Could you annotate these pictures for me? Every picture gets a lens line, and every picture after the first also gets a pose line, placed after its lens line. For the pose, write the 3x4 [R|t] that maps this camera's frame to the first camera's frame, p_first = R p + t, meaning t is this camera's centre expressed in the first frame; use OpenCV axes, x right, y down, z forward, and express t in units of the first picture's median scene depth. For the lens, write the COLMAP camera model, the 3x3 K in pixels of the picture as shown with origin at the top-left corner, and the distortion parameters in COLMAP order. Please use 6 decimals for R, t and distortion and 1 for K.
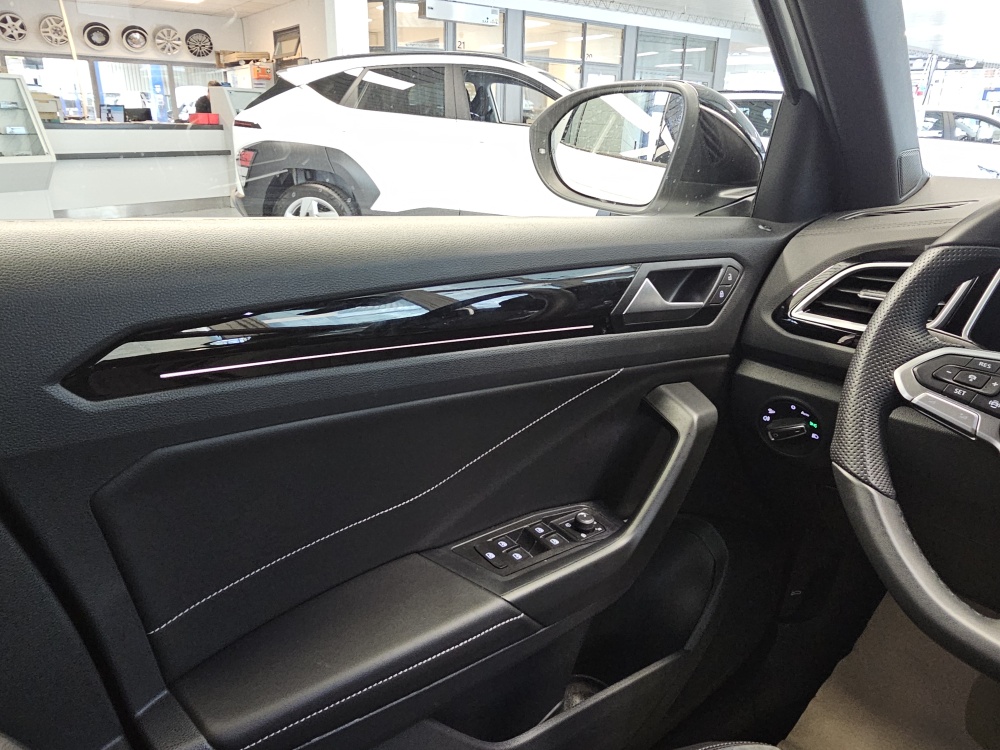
lens RADIAL K [[690.6, 0, 500.0], [0, 690.6, 375.0], [0, 0, 1]] dist [-0.006724, -0.004122]
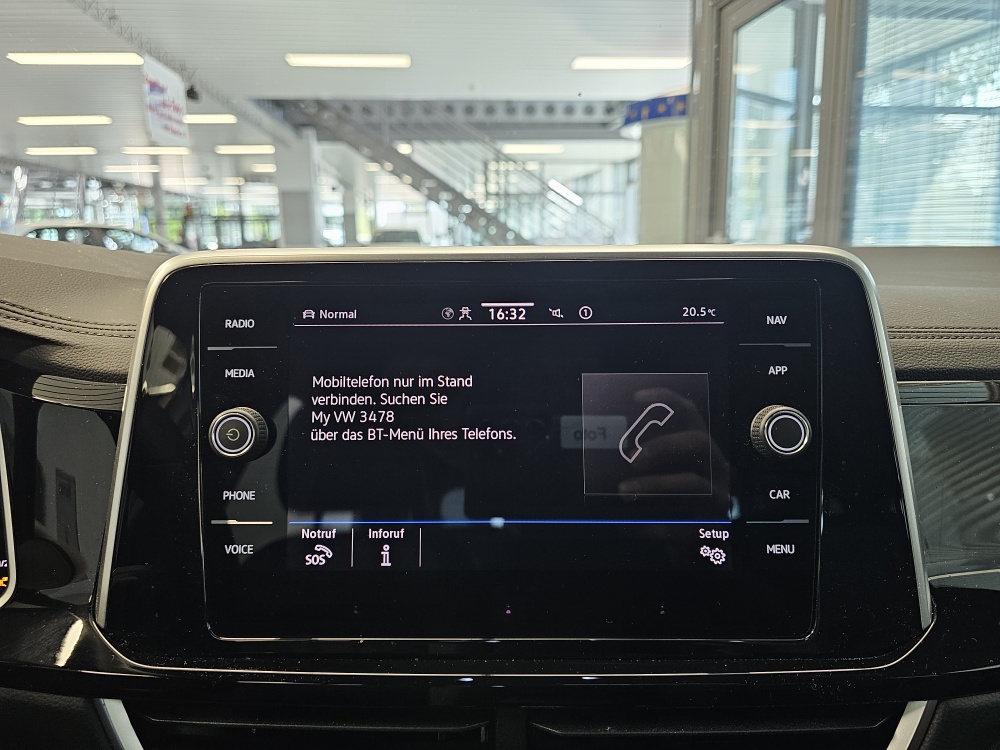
lens RADIAL K [[686.1, 0, 500.0], [0, 686.1, 375.0], [0, 0, 1]] dist [0.002500, -0.003024]
pose [[0.511377, -0.185393, 0.839121, 0.845017], [0.313670, 0.949350, 0.018590, 0.073799], [-0.800066, 0.253700, 0.543628, 0.034025]]
